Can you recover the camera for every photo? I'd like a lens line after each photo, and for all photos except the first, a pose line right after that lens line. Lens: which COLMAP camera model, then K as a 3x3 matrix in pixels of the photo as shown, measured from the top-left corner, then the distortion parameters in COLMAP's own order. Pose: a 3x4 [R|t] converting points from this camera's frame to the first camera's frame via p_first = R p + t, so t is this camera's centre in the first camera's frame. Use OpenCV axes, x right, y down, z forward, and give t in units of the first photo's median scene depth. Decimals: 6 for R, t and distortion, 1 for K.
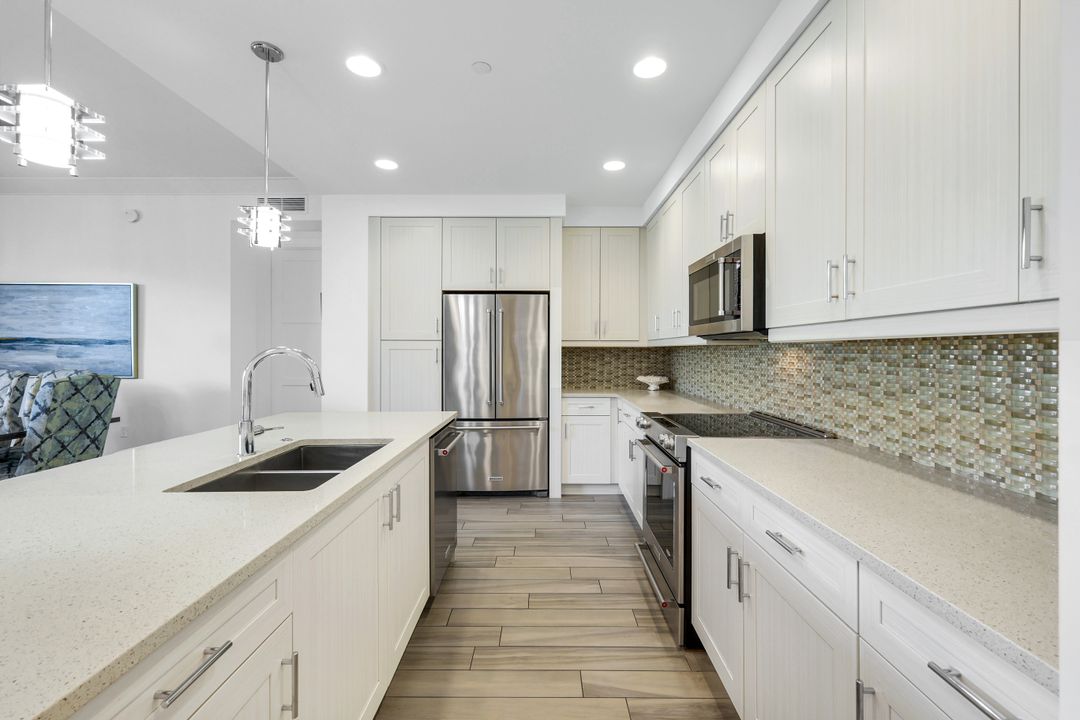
lens RADIAL K [[476.9, 0, 540.7], [0, 476.9, 351.3], [0, 0, 1]] dist [0.007633, -0.000976]
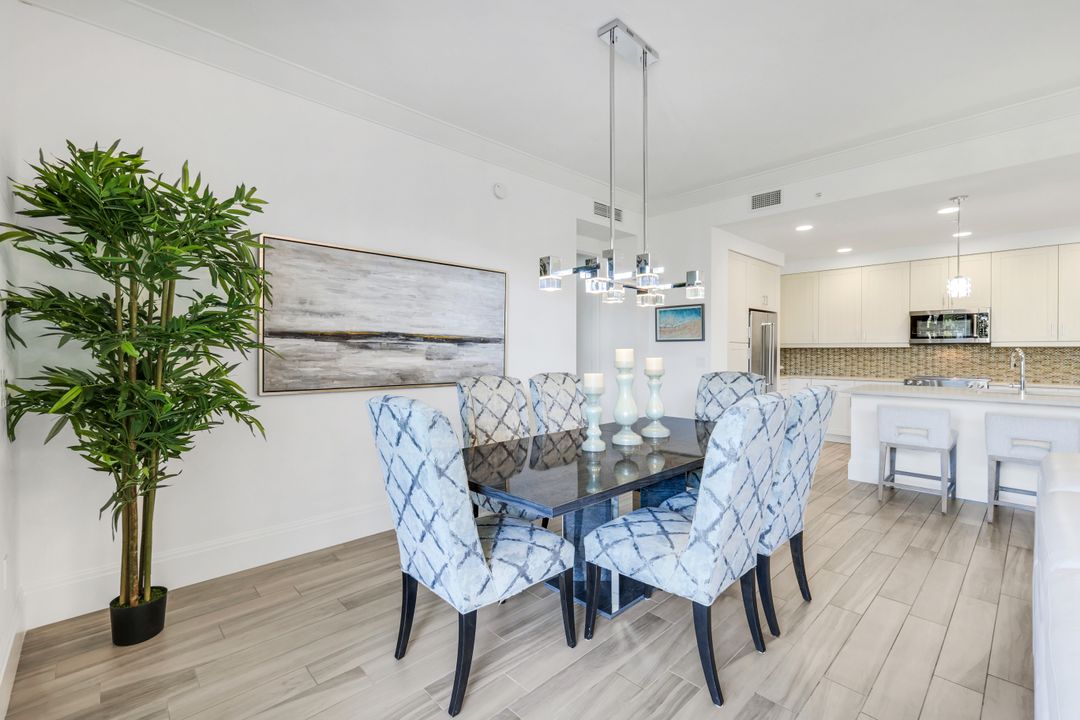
lens RADIAL K [[476.9, 0, 546.3], [0, 476.9, 355.2], [0, 0, 1]] dist [0.007633, -0.000976]
pose [[0.713163, -0.007988, 0.700953, -1.392102], [0.004181, 0.999966, 0.007142, 0.001274], [-0.700986, -0.002162, 0.713172, 0.344878]]
